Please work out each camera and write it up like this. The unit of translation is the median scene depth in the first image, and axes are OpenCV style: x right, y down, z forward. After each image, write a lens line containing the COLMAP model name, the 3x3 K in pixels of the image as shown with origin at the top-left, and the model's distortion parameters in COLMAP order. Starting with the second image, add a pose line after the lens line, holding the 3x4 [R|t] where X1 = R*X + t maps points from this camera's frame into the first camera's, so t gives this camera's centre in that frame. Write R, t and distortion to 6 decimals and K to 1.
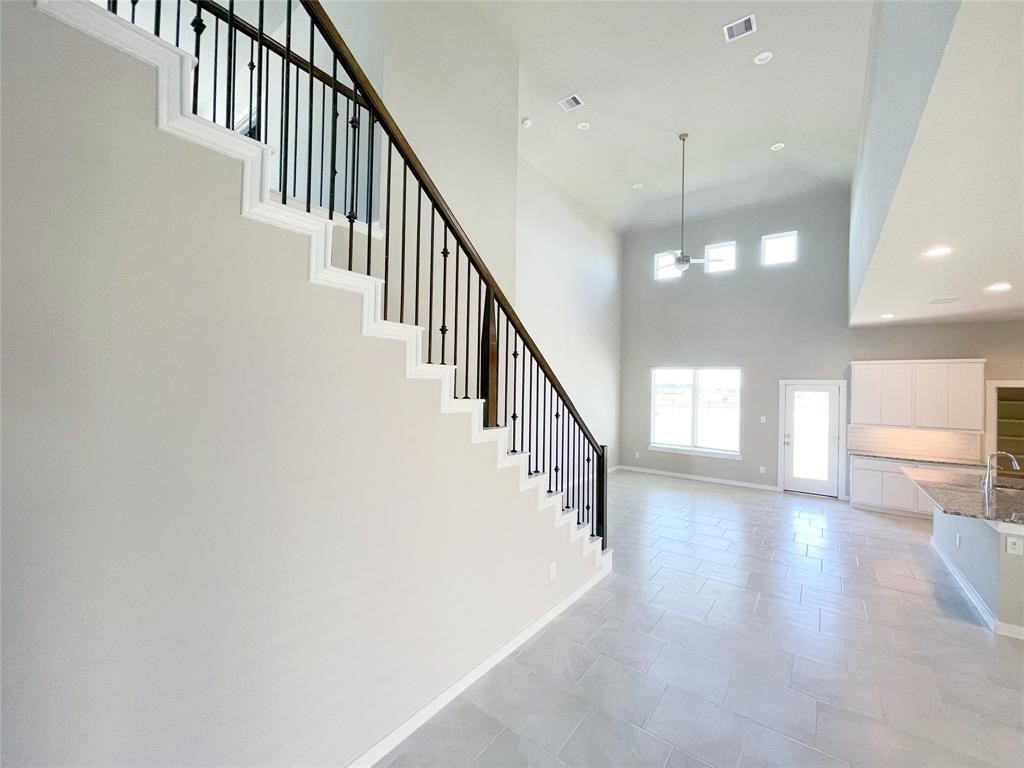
lens RADIAL K [[412.6, 0, 512.0], [0, 412.6, 384.0], [0, 0, 1]] dist [-0.002111, -0.000267]
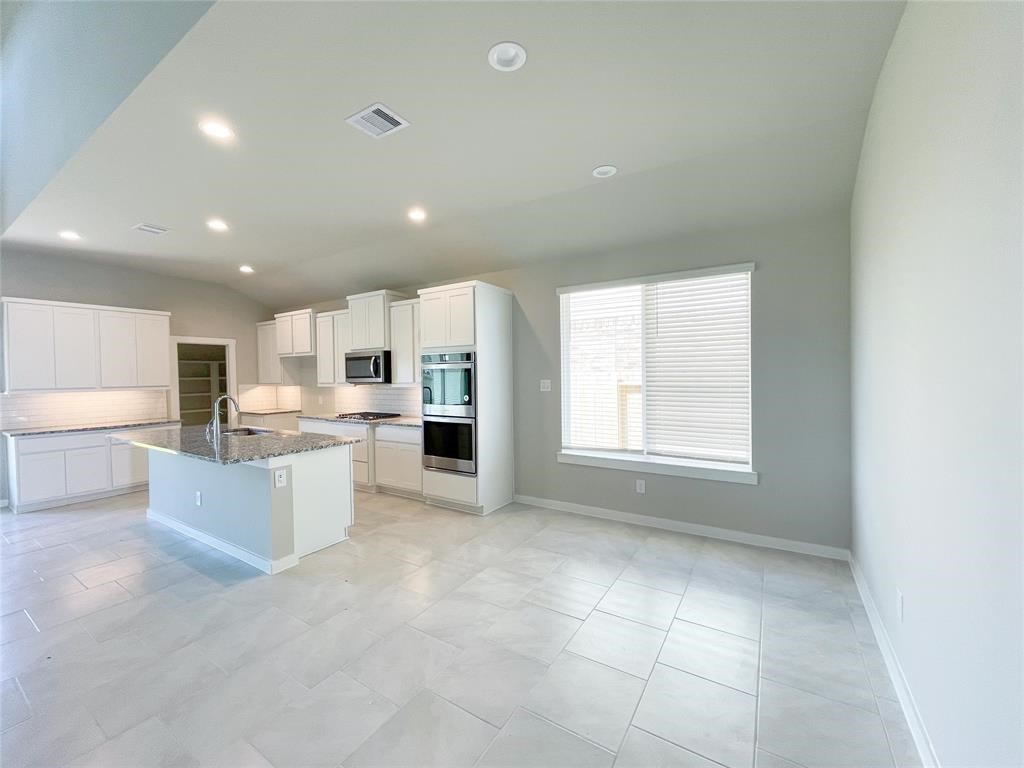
lens RADIAL K [[412.6, 0, 512.0], [0, 412.6, 384.0], [0, 0, 1]] dist [-0.002111, -0.000267]
pose [[-0.083411, -0.045583, 0.995472, 0.108672], [-0.000395, 0.998955, 0.045710, 0.064622], [-0.996515, 0.003420, -0.083342, 0.281301]]
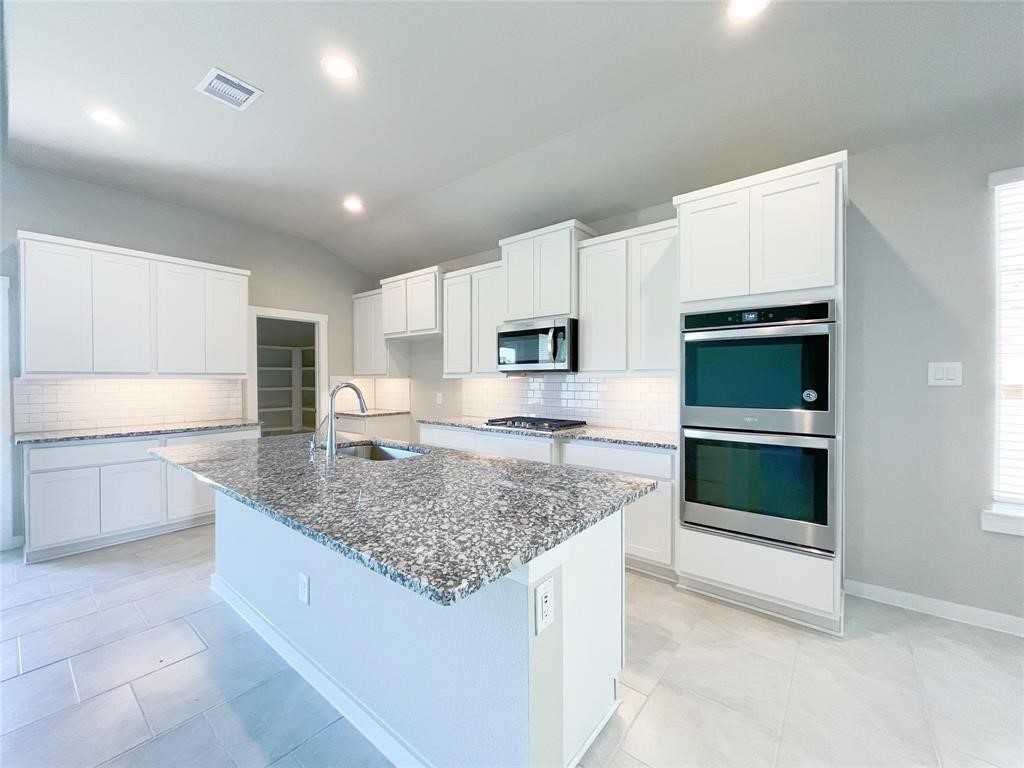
lens RADIAL K [[412.6, 0, 512.0], [0, 412.6, 384.0], [0, 0, 1]] dist [-0.002111, -0.000267]
pose [[0.027265, -0.036004, 0.998980, 0.467159], [-0.010327, 0.999288, 0.036297, 0.101610], [-0.999575, -0.011306, 0.026874, 0.544303]]
